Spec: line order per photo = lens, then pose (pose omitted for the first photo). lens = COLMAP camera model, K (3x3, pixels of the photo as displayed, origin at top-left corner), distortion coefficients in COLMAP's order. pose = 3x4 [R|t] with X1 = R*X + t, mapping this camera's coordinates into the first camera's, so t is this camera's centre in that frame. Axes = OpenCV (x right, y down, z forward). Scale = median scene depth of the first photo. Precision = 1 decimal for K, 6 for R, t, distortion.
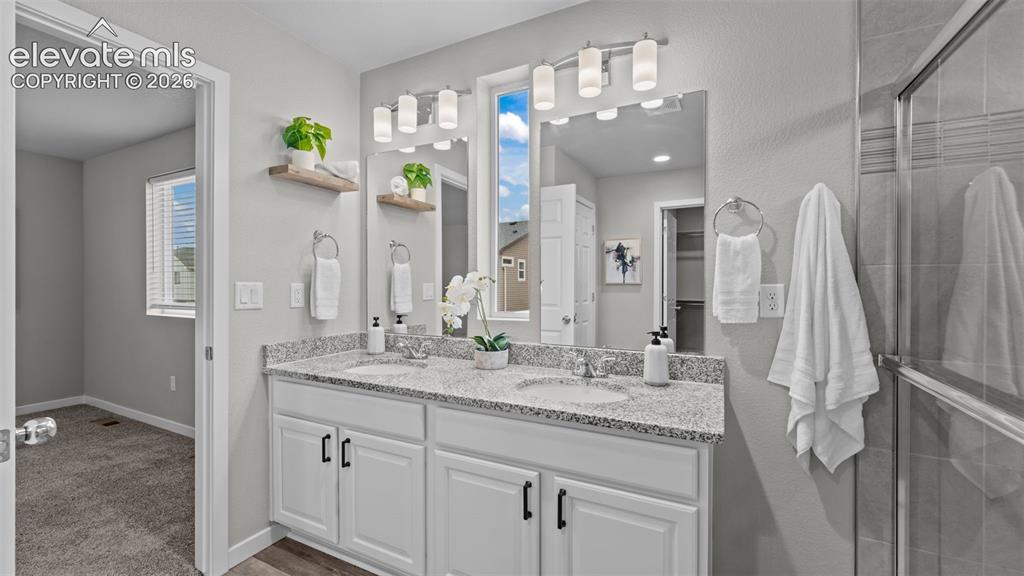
lens RADIAL K [[414.5, 0, 515.5], [0, 414.5, 288.9], [0, 0, 1]] dist [-0.001654, -0.000927]
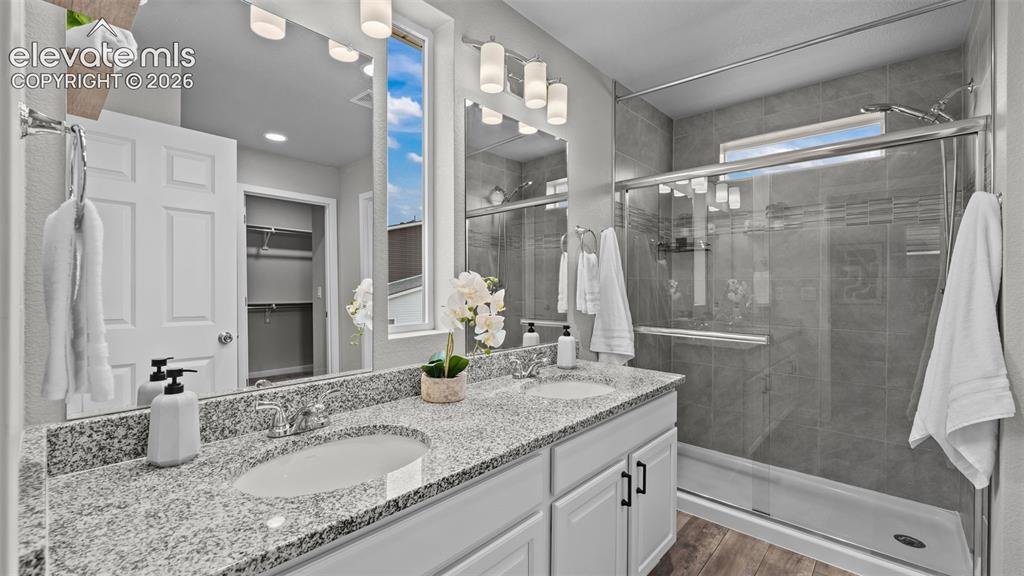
lens RADIAL K [[414.5, 0, 515.2], [0, 414.5, 285.1], [0, 0, 1]] dist [-0.001654, -0.000927]
pose [[0.282965, 0.000025, 0.959130, -0.907008], [0.008438, 0.999961, -0.002515, -0.016033], [-0.959093, 0.008805, 0.282954, 0.808379]]
